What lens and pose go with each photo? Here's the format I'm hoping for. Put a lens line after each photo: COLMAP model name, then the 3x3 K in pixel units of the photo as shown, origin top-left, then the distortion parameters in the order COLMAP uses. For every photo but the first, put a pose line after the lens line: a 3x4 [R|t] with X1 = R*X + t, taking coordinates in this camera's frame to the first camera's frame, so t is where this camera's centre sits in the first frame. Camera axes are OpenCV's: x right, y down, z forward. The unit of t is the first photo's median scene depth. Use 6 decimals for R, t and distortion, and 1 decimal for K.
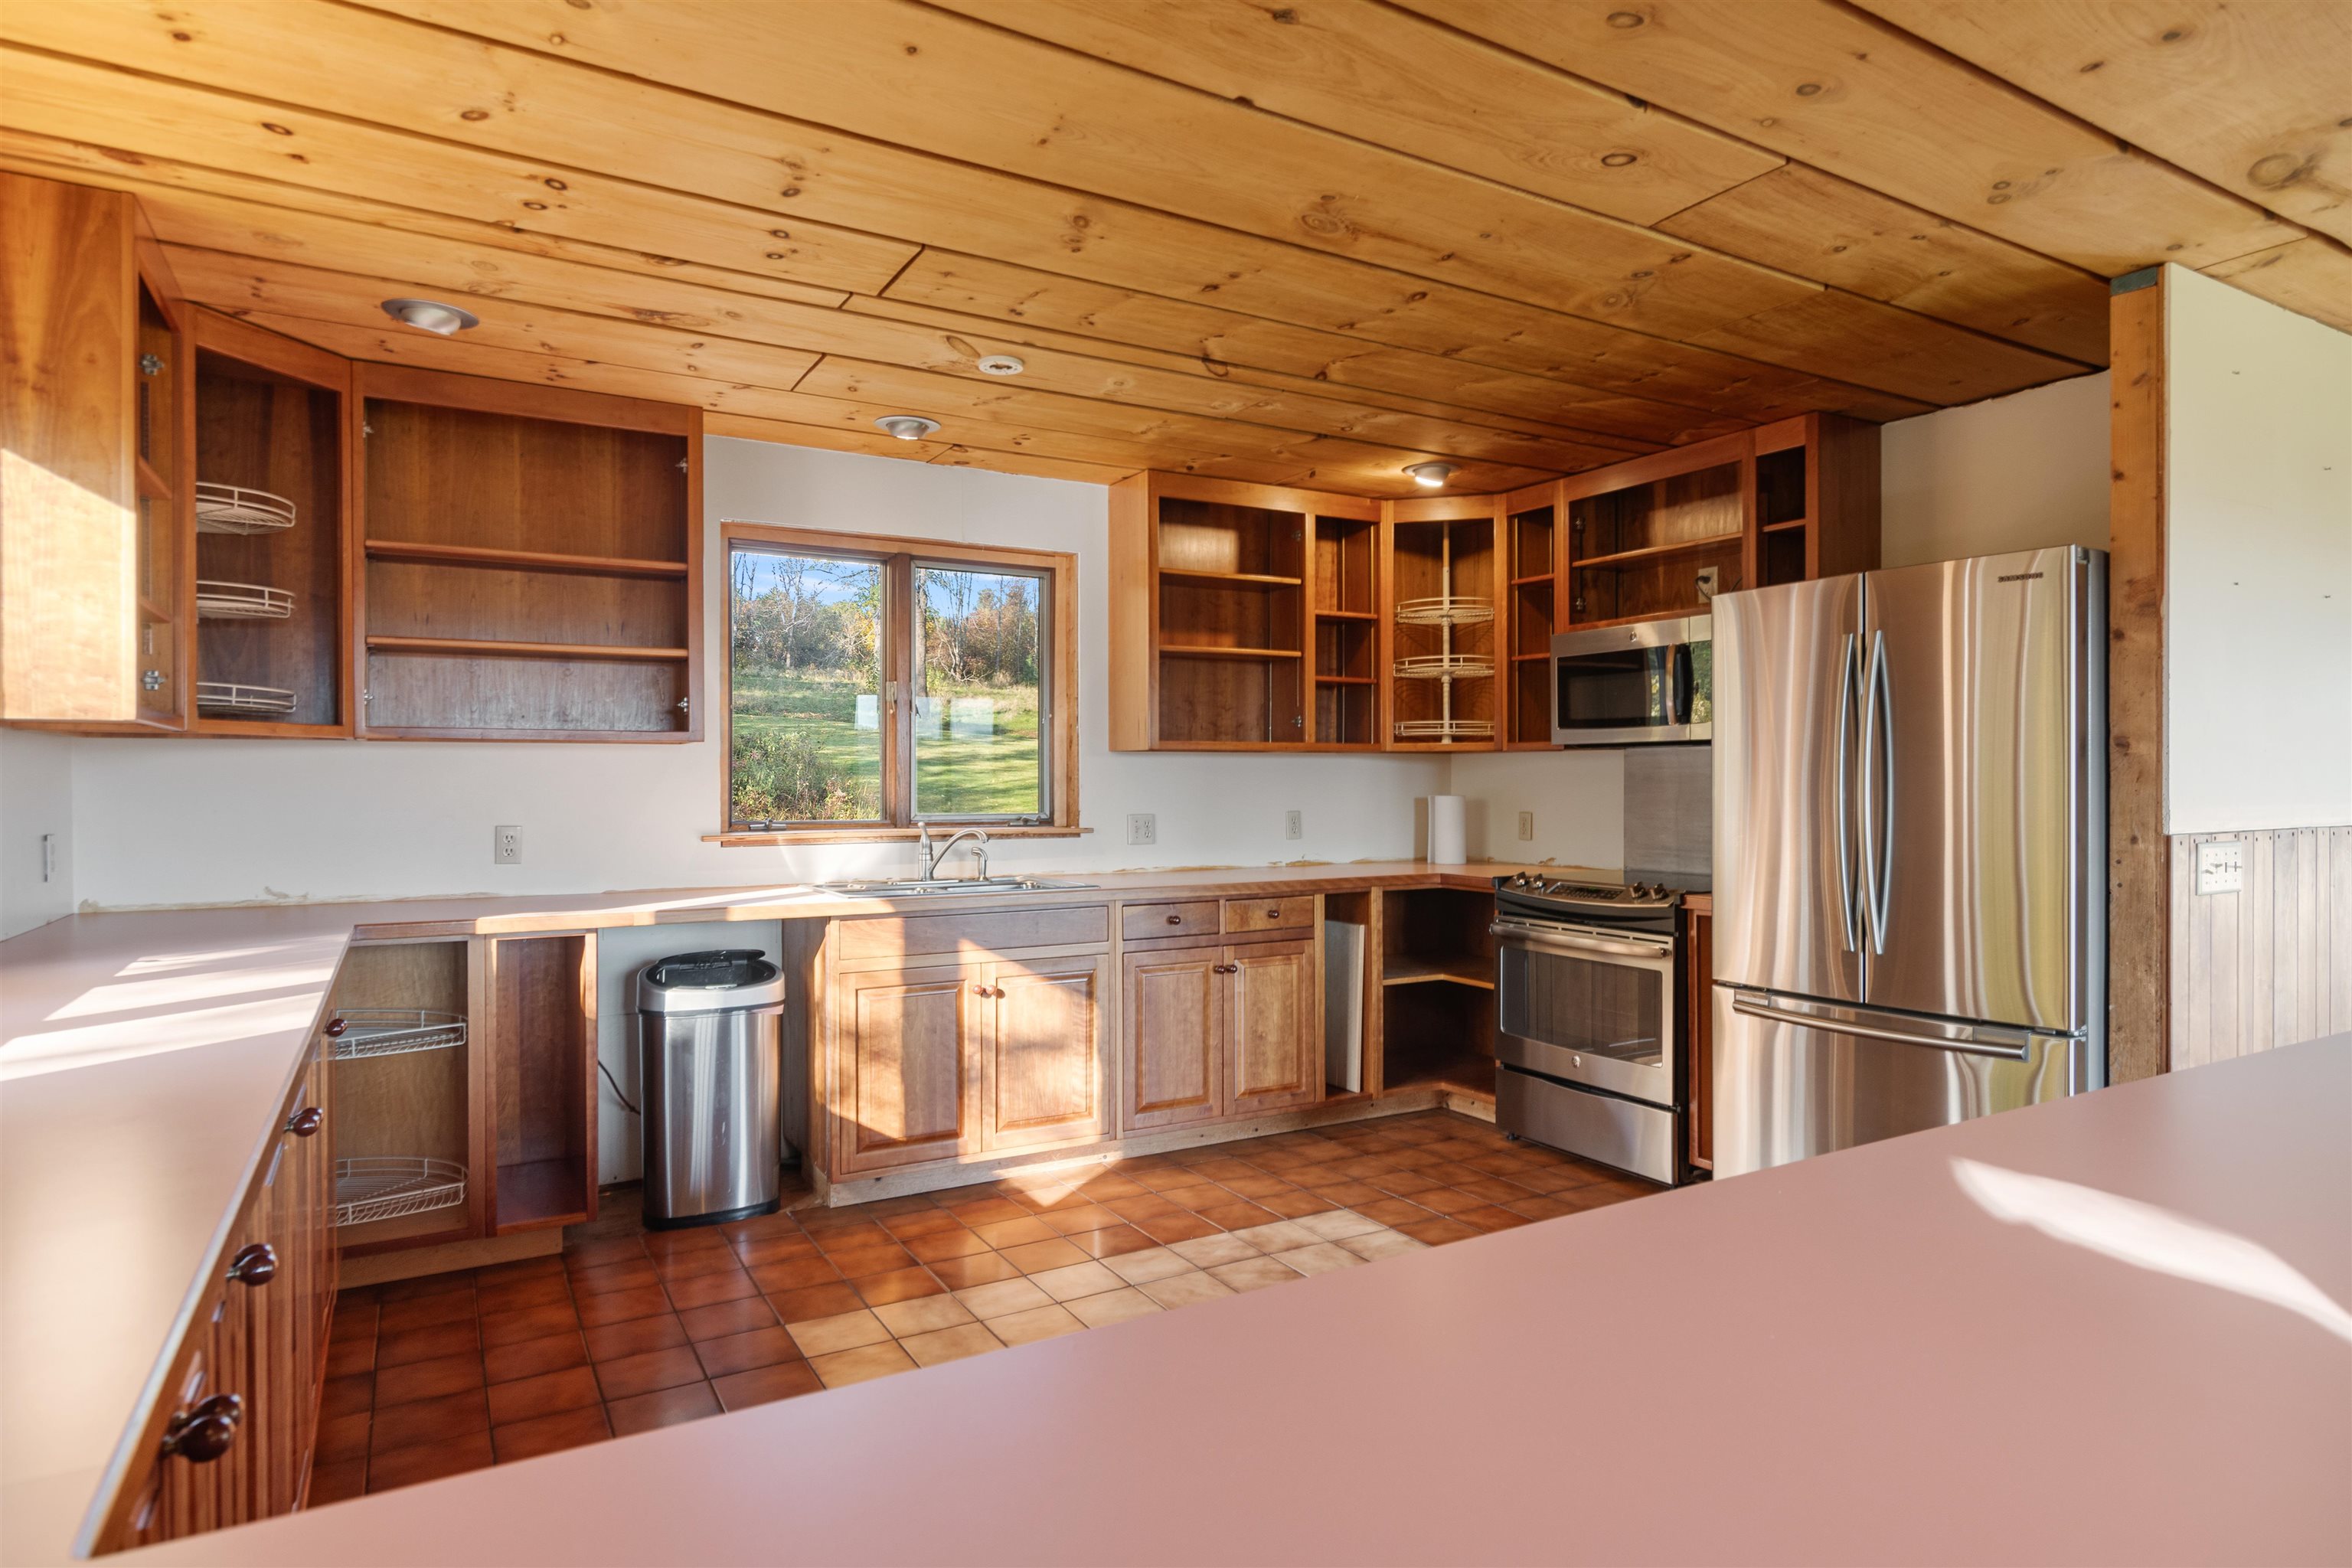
lens RADIAL K [[1312.7, 0, 1181.1], [0, 1312.7, 782.6], [0, 0, 1]] dist [0.001002, -0.000886]
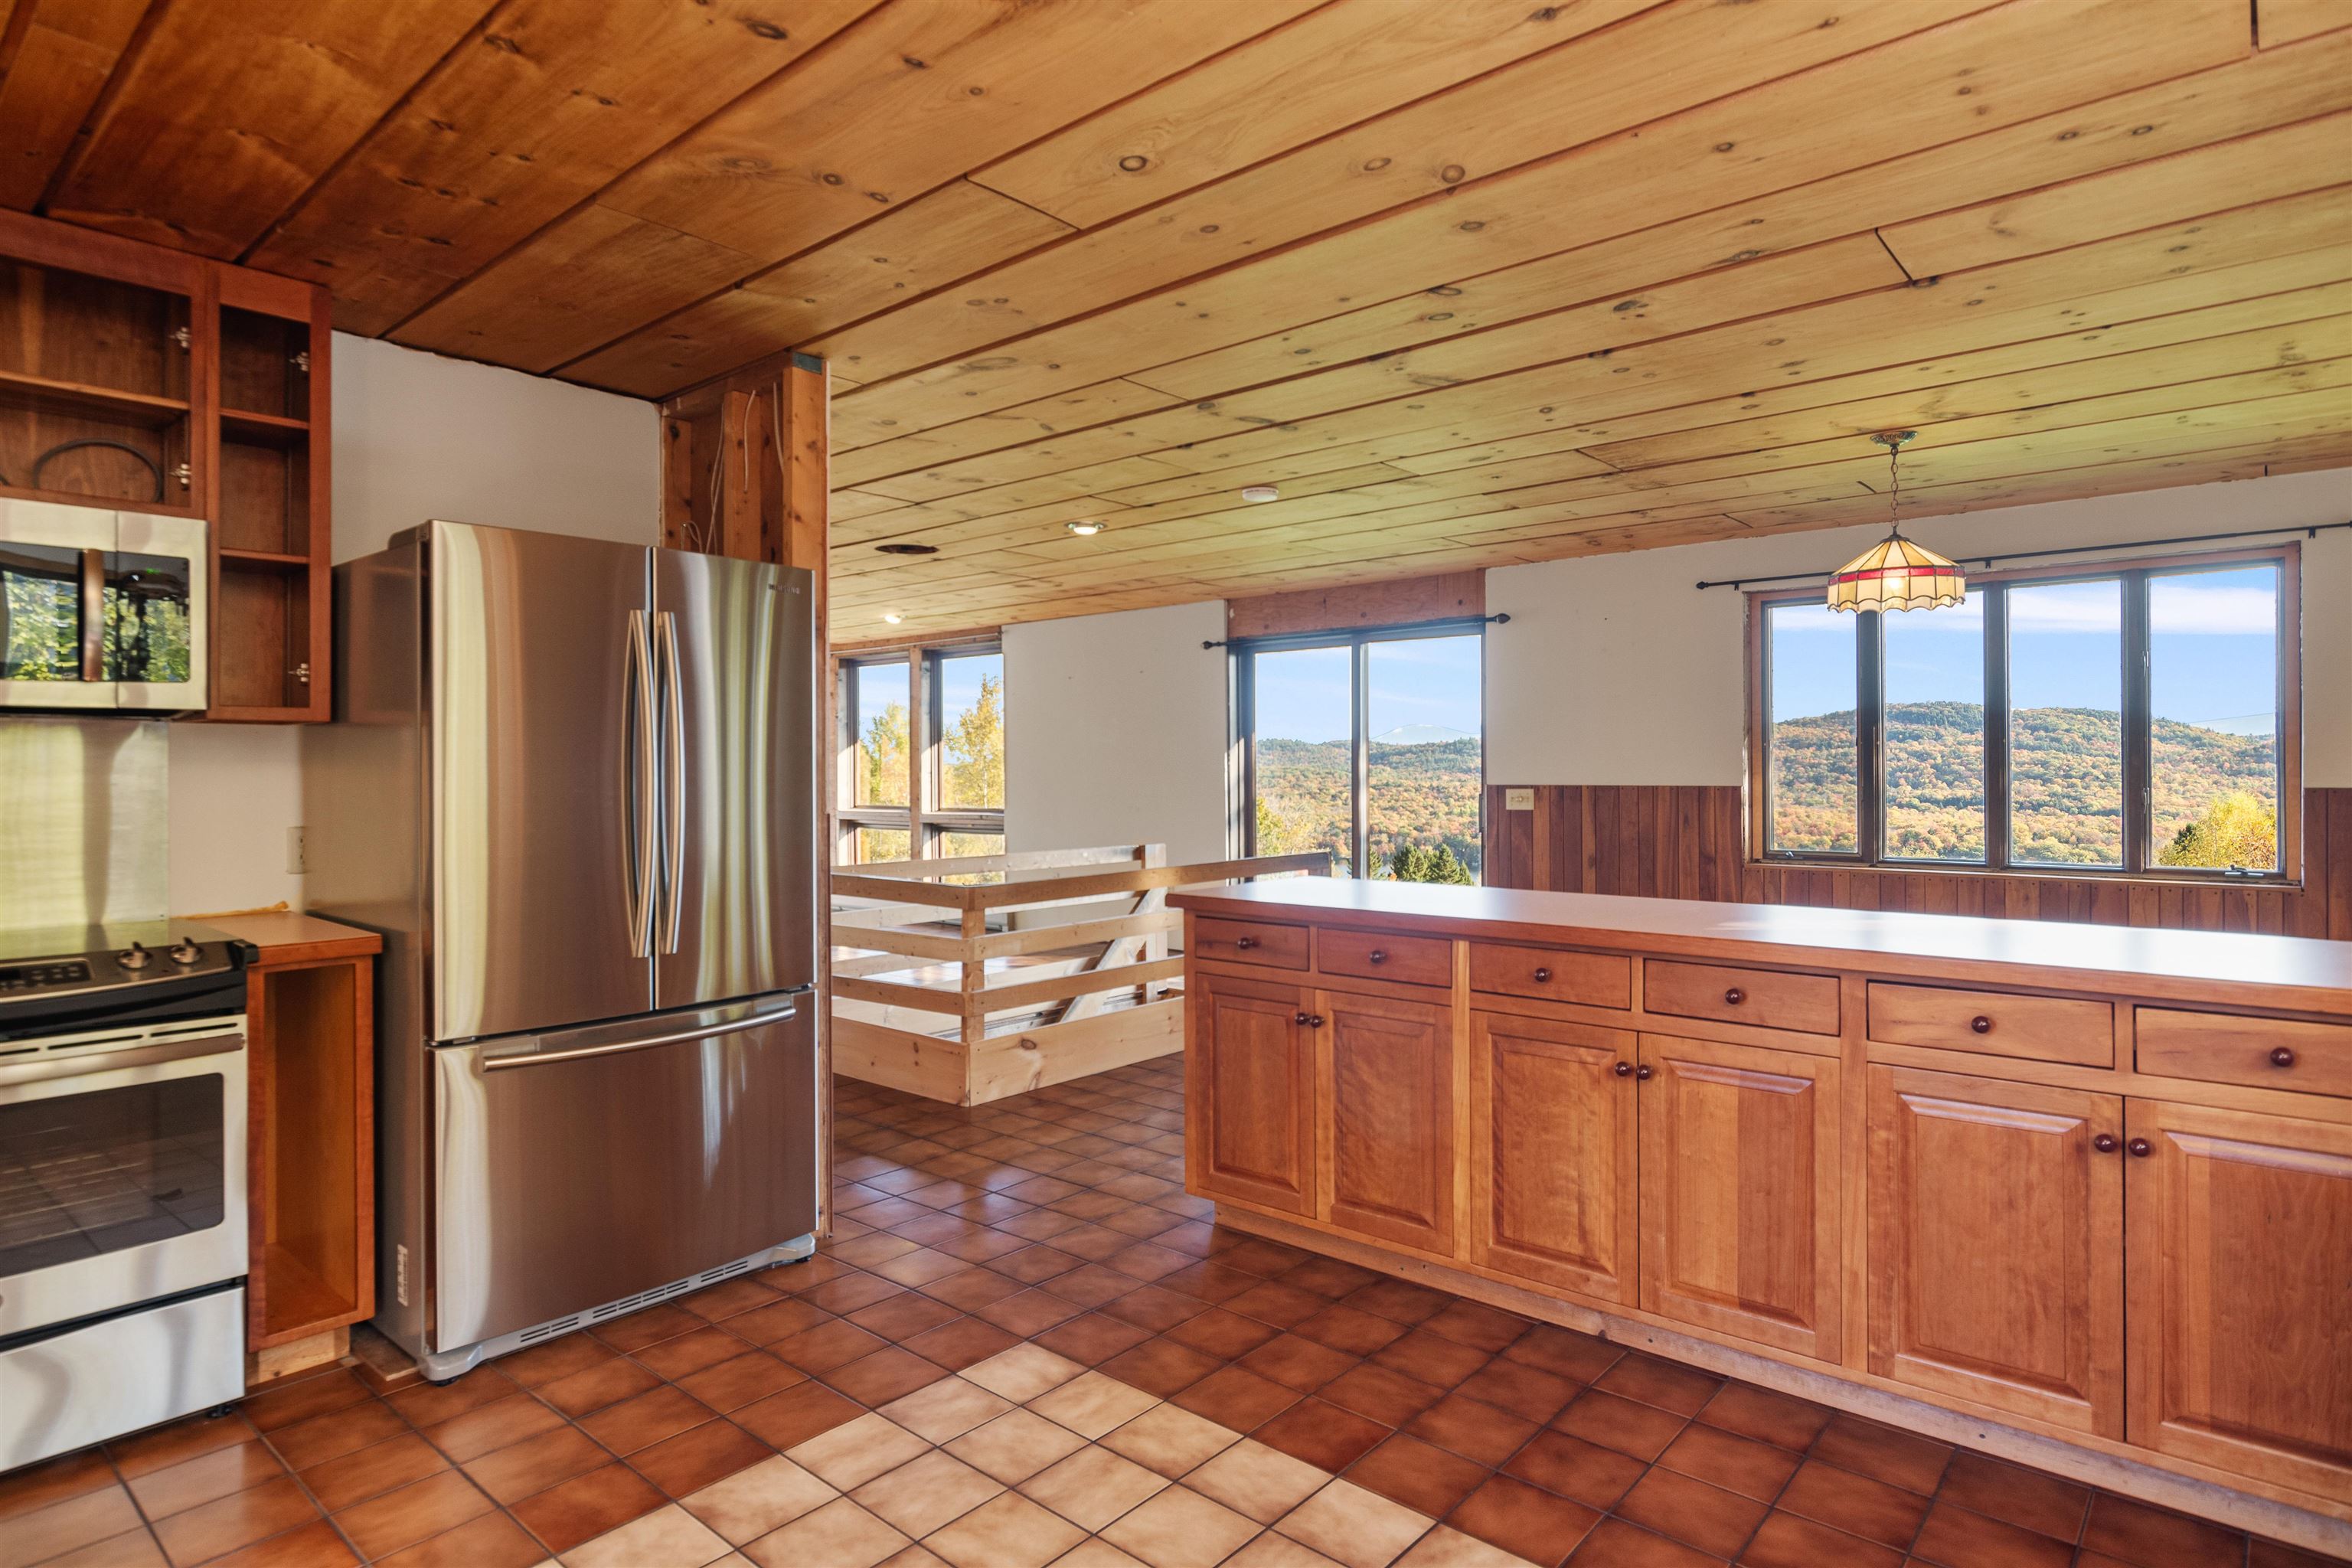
lens RADIAL K [[1275.1, 0, 1176.0], [0, 1275.1, 784.0], [0, 0, 1]] dist [0.000613, 0.000270]
pose [[-0.321198, -0.007561, 0.946982, -0.379139], [0.008048, 0.999910, 0.010714, 0.000228], [-0.946978, 0.011063, -0.321108, 0.784412]]
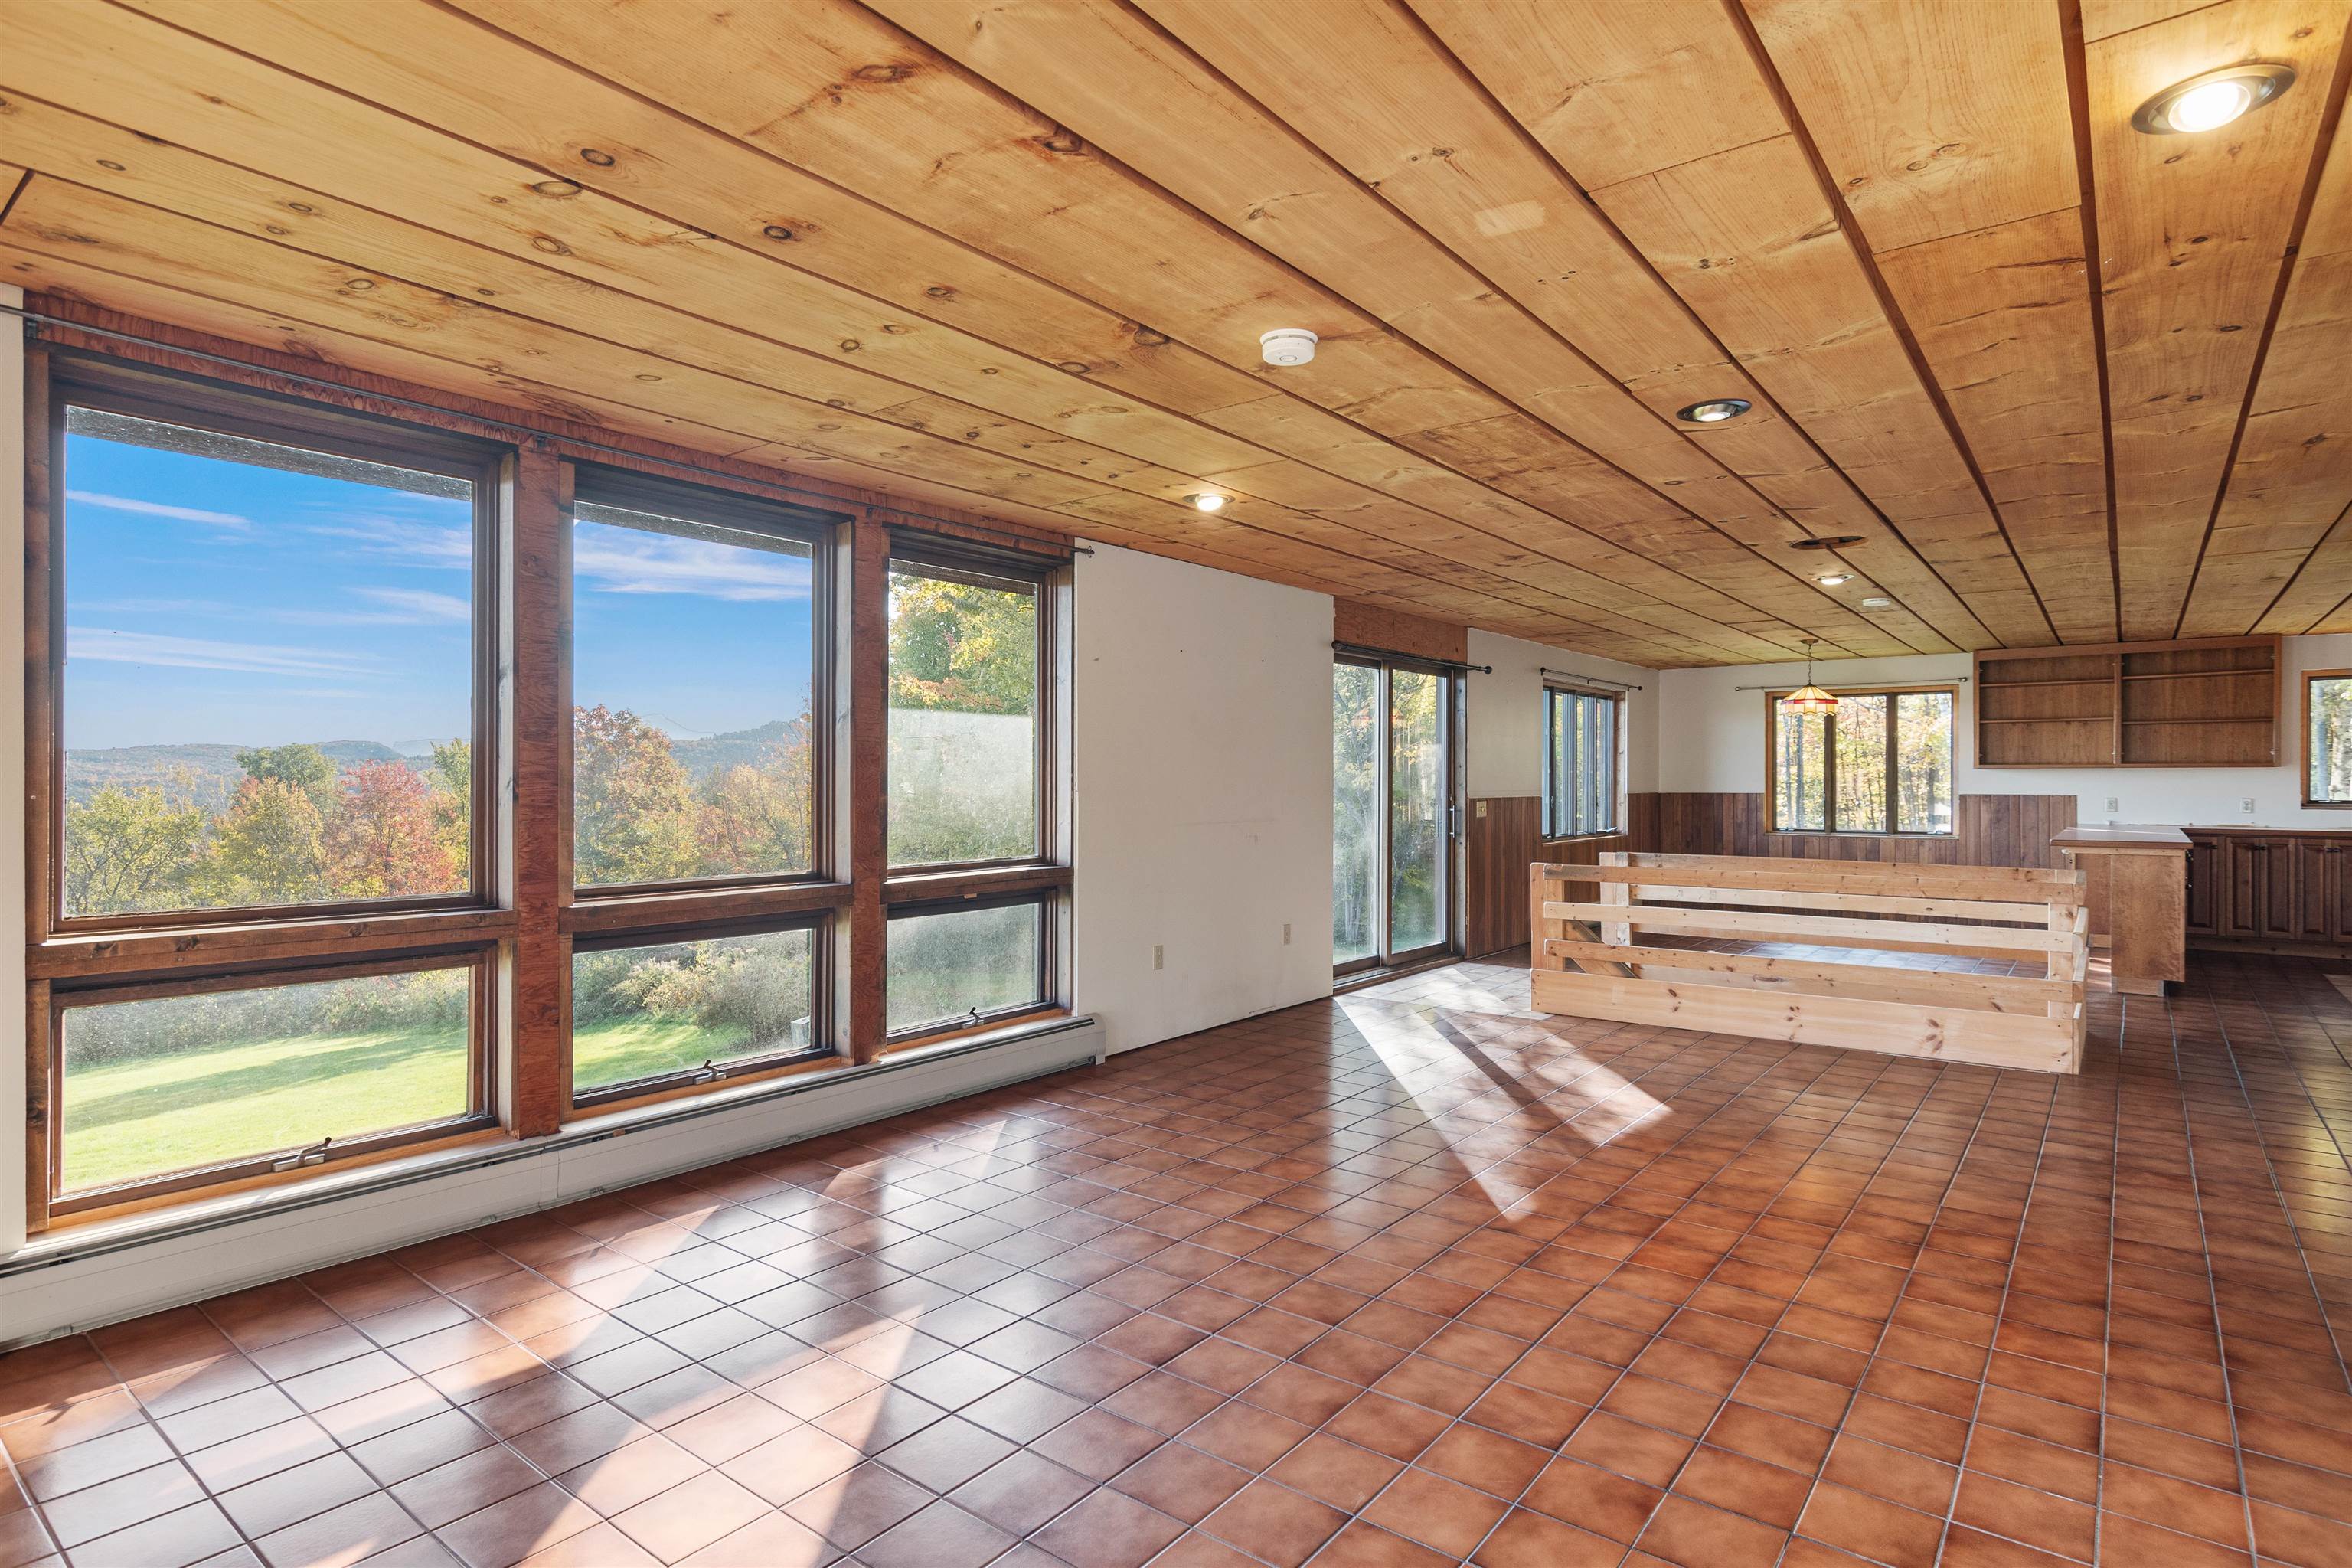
lens RADIAL K [[1222.4, 0, 1165.4], [0, 1222.4, 797.1], [0, 0, 1]] dist [0.000196, -0.001269]
pose [[-0.931076, 0.003248, -0.364810, 2.835761], [-0.000150, 0.999957, 0.009286, 0.007080], [0.364825, 0.008701, -0.931036, 1.780760]]
